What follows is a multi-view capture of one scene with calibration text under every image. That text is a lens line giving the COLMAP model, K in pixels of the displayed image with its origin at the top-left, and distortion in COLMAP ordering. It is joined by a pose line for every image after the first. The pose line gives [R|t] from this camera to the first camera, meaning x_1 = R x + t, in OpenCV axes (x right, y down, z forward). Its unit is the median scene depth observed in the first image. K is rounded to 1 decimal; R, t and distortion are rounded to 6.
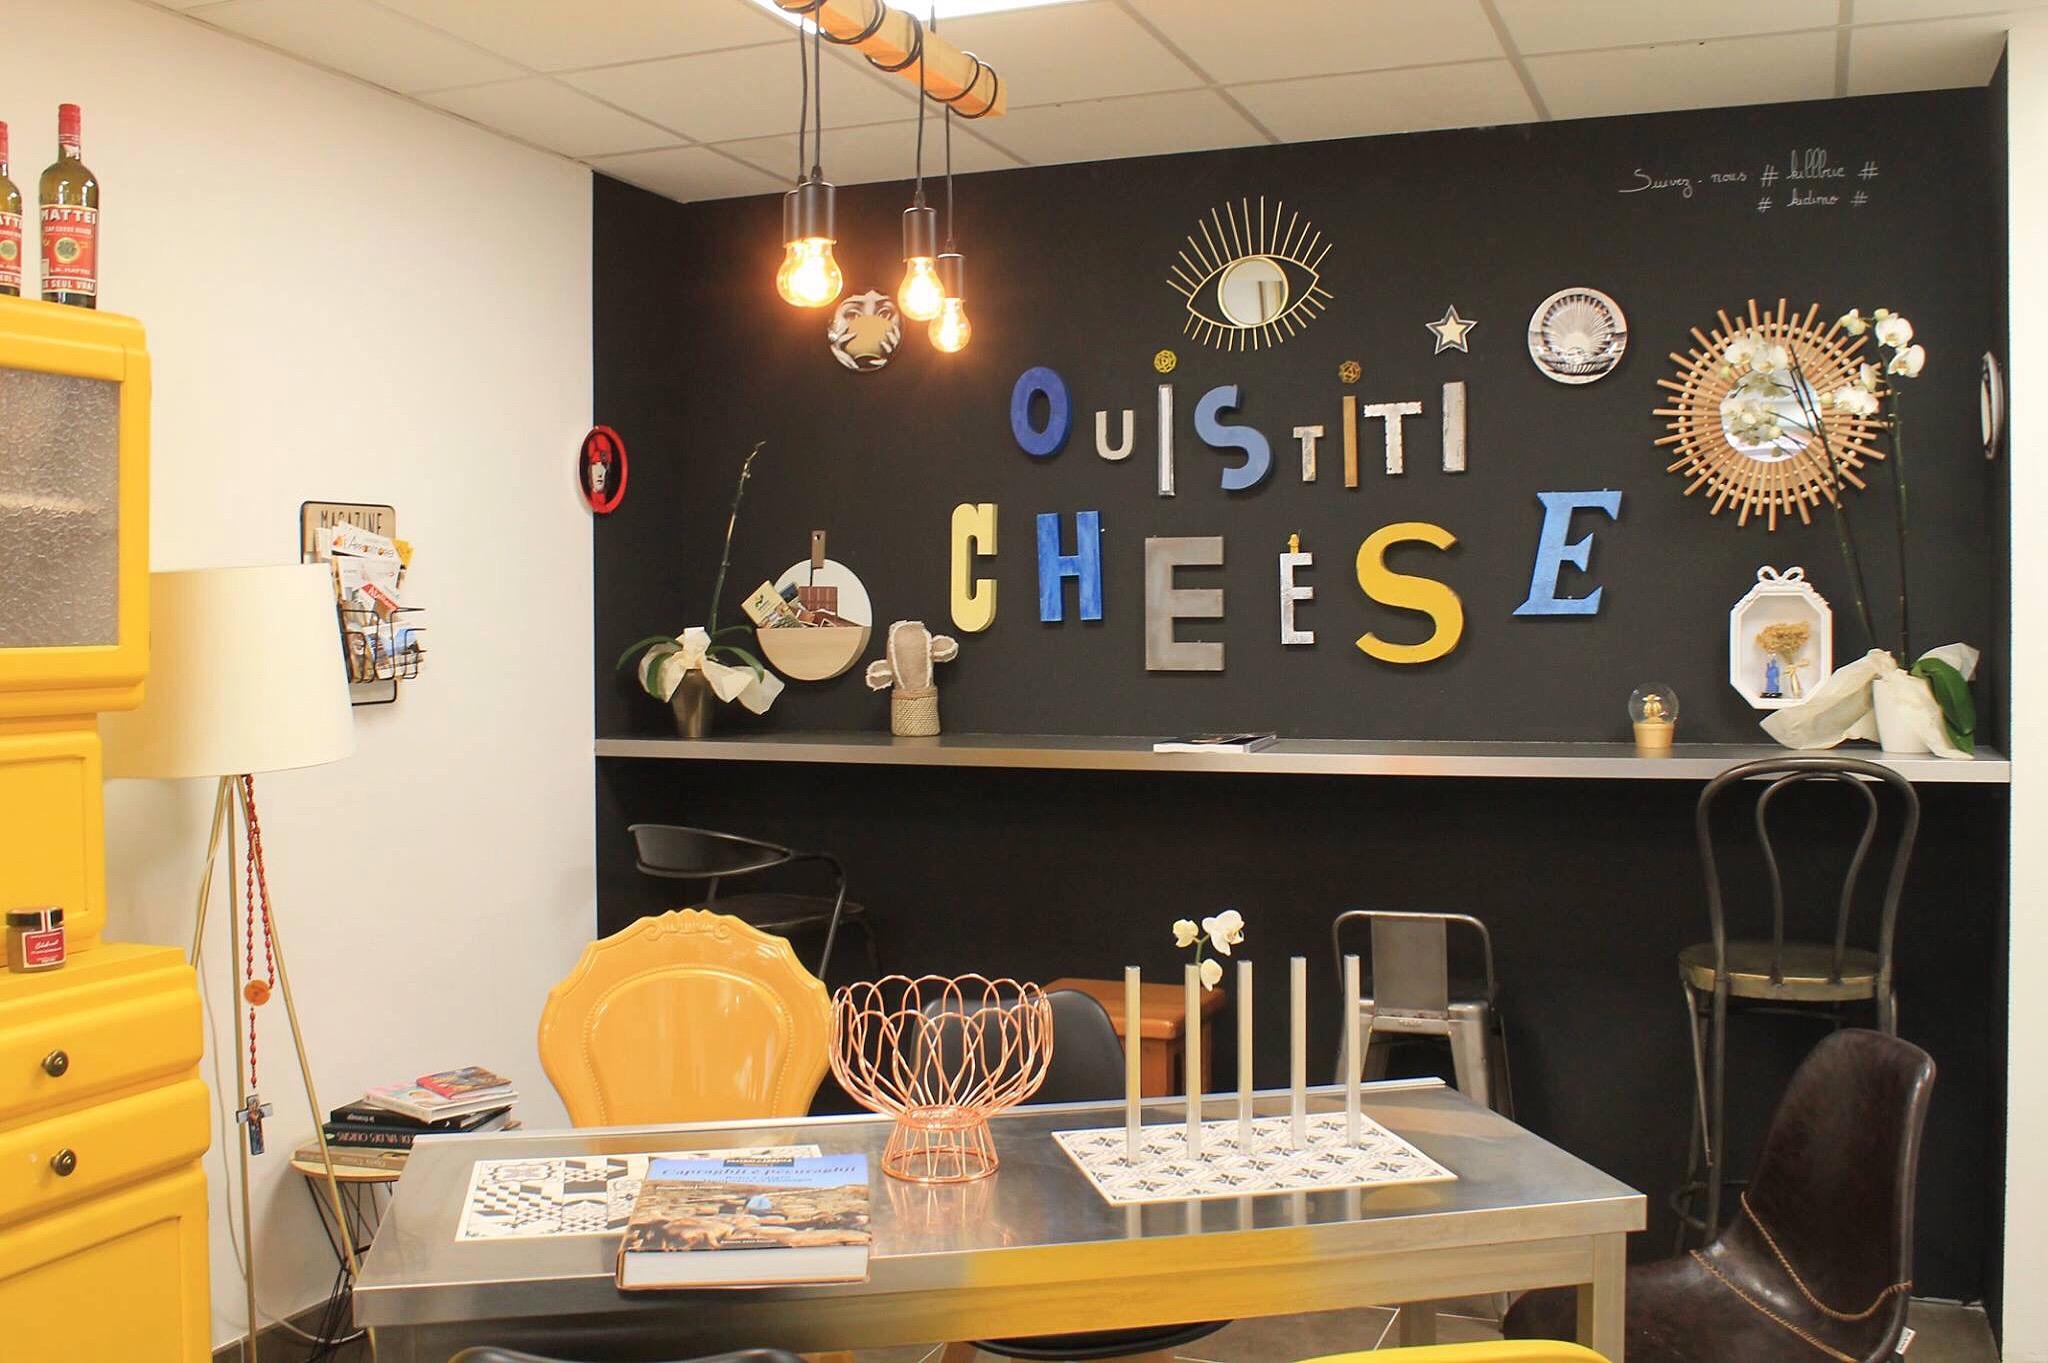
lens RADIAL K [[1828.2, 0, 1115.0], [0, 1828.2, 673.7], [0, 0, 1]] dist [-0.144880, 0.108399]
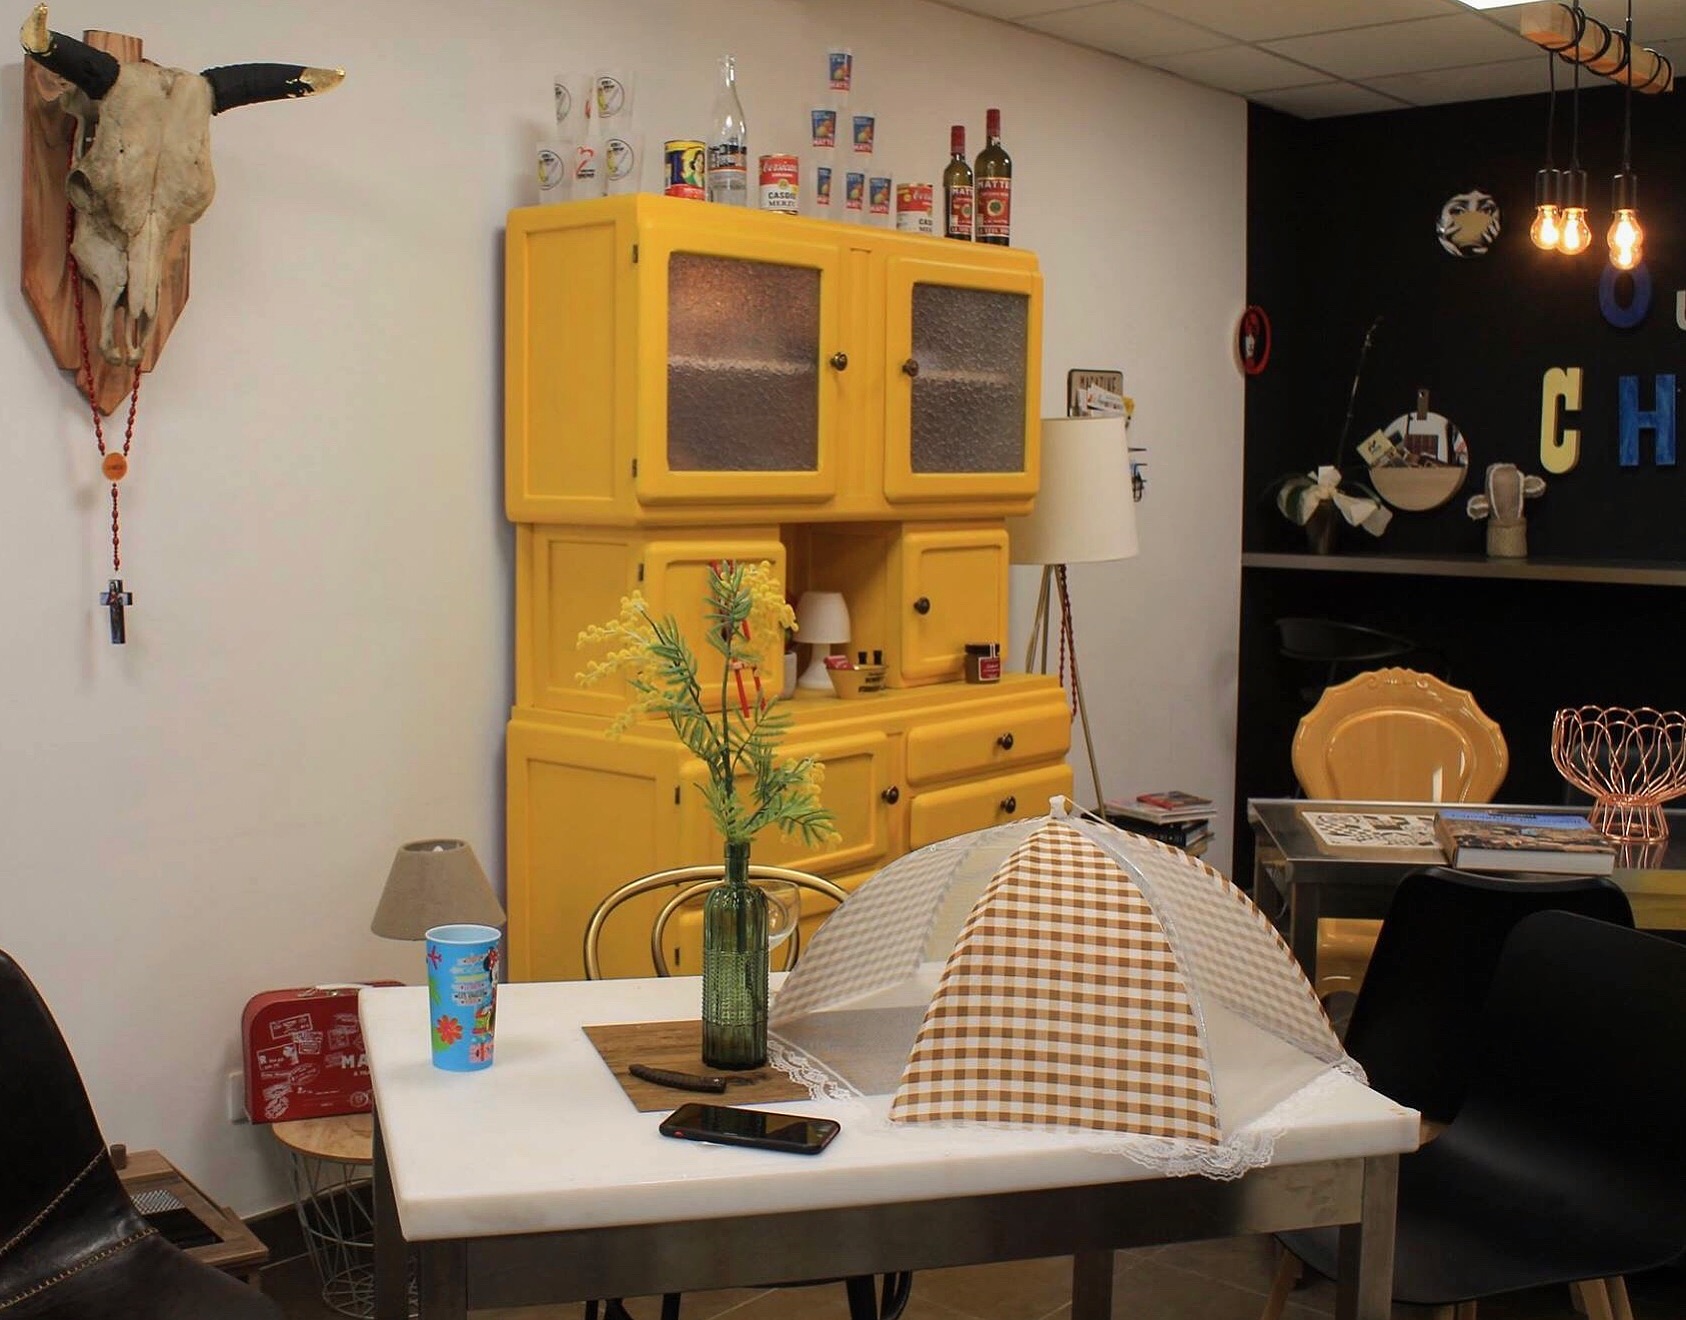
lens RADIAL K [[1775.8, 0, 842.8], [0, 1775.8, 610.2], [0, 0, 1]] dist [-0.114010, 0.009993]
pose [[0.923976, 0.038330, -0.380524, -0.093643], [-0.017509, 0.998161, 0.058028, 0.011679], [0.382048, -0.046954, 0.922949, -0.326750]]
